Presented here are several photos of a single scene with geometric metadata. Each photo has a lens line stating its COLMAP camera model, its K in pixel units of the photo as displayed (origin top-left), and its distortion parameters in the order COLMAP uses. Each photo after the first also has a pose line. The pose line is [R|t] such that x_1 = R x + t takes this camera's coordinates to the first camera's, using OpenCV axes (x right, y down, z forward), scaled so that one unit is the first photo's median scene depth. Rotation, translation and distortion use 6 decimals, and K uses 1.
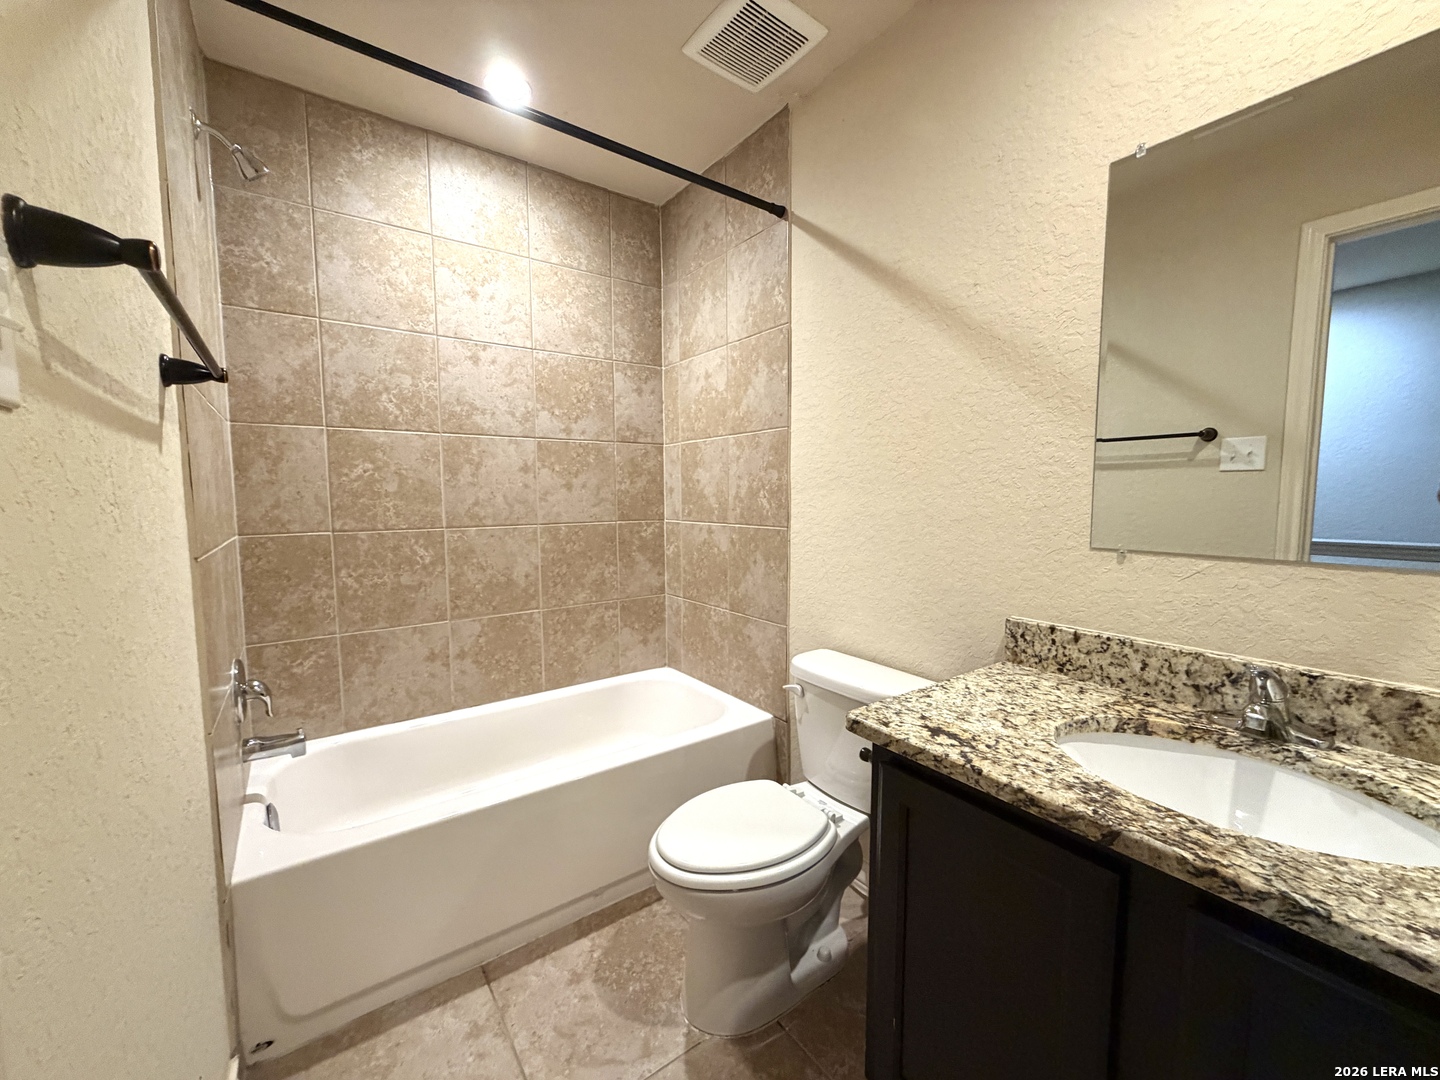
lens RADIAL K [[572.9, 0, 718.8], [0, 572.9, 542.3], [0, 0, 1]] dist [0.000425, 0.000559]
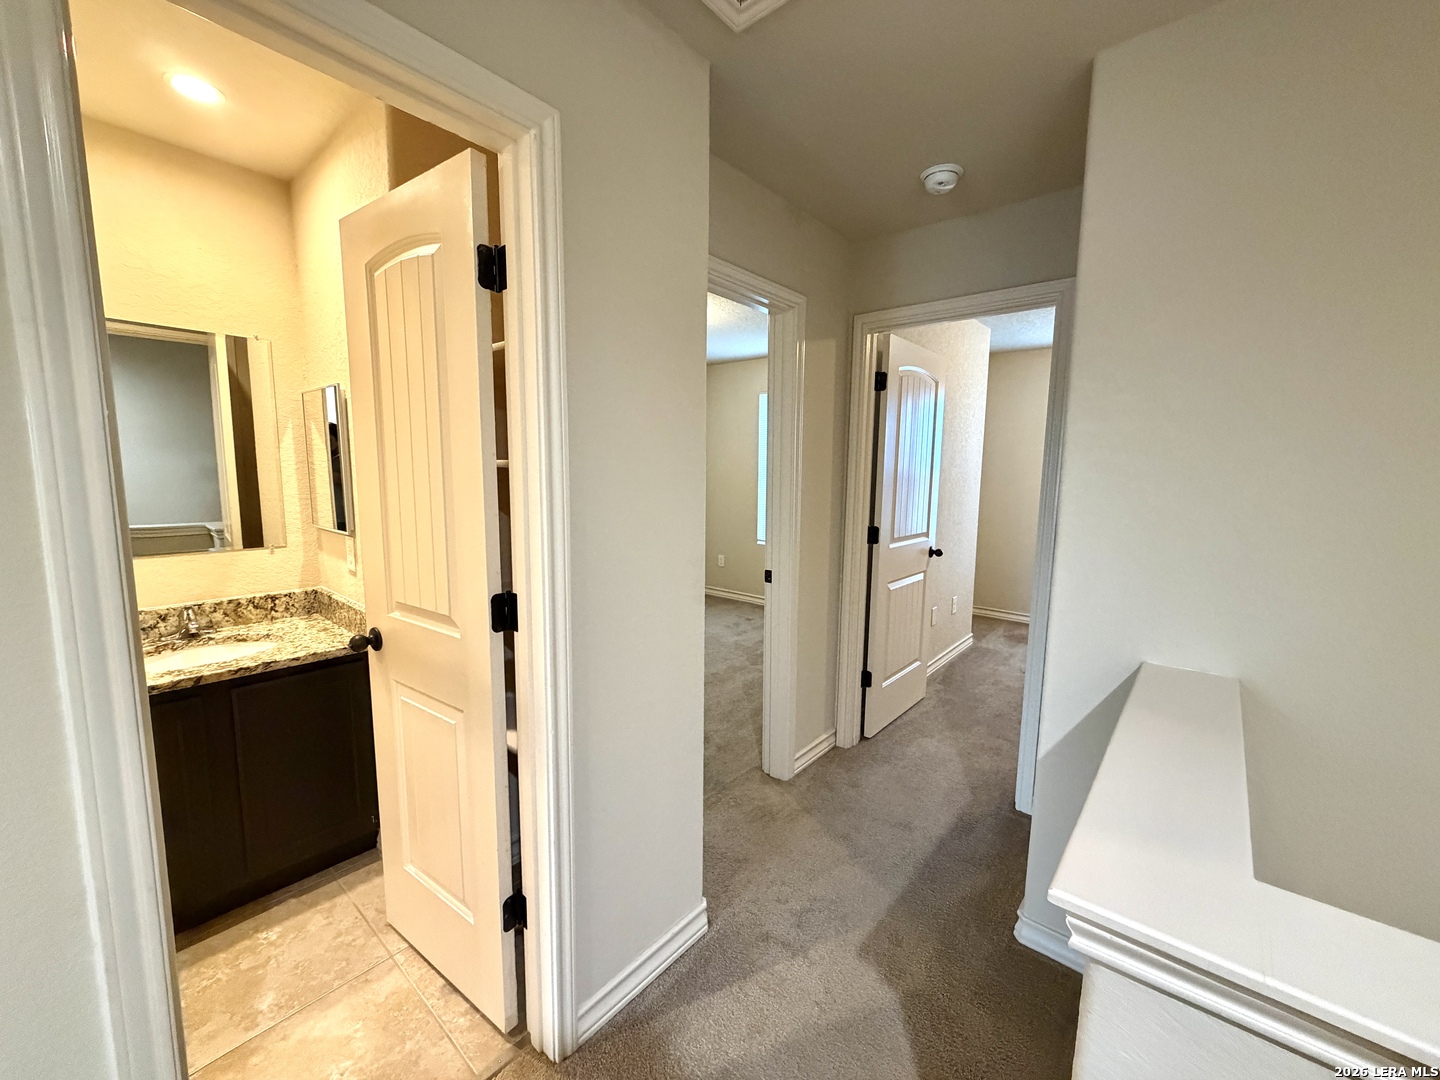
lens RADIAL K [[572.9, 0, 720.8], [0, 572.9, 539.5], [0, 0, 1]] dist [0.000425, 0.000559]
pose [[-0.235297, -0.121616, 0.964285, -1.605573], [0.068409, 0.987608, 0.141250, -0.196699], [-0.969513, 0.099202, -0.224061, -0.491972]]
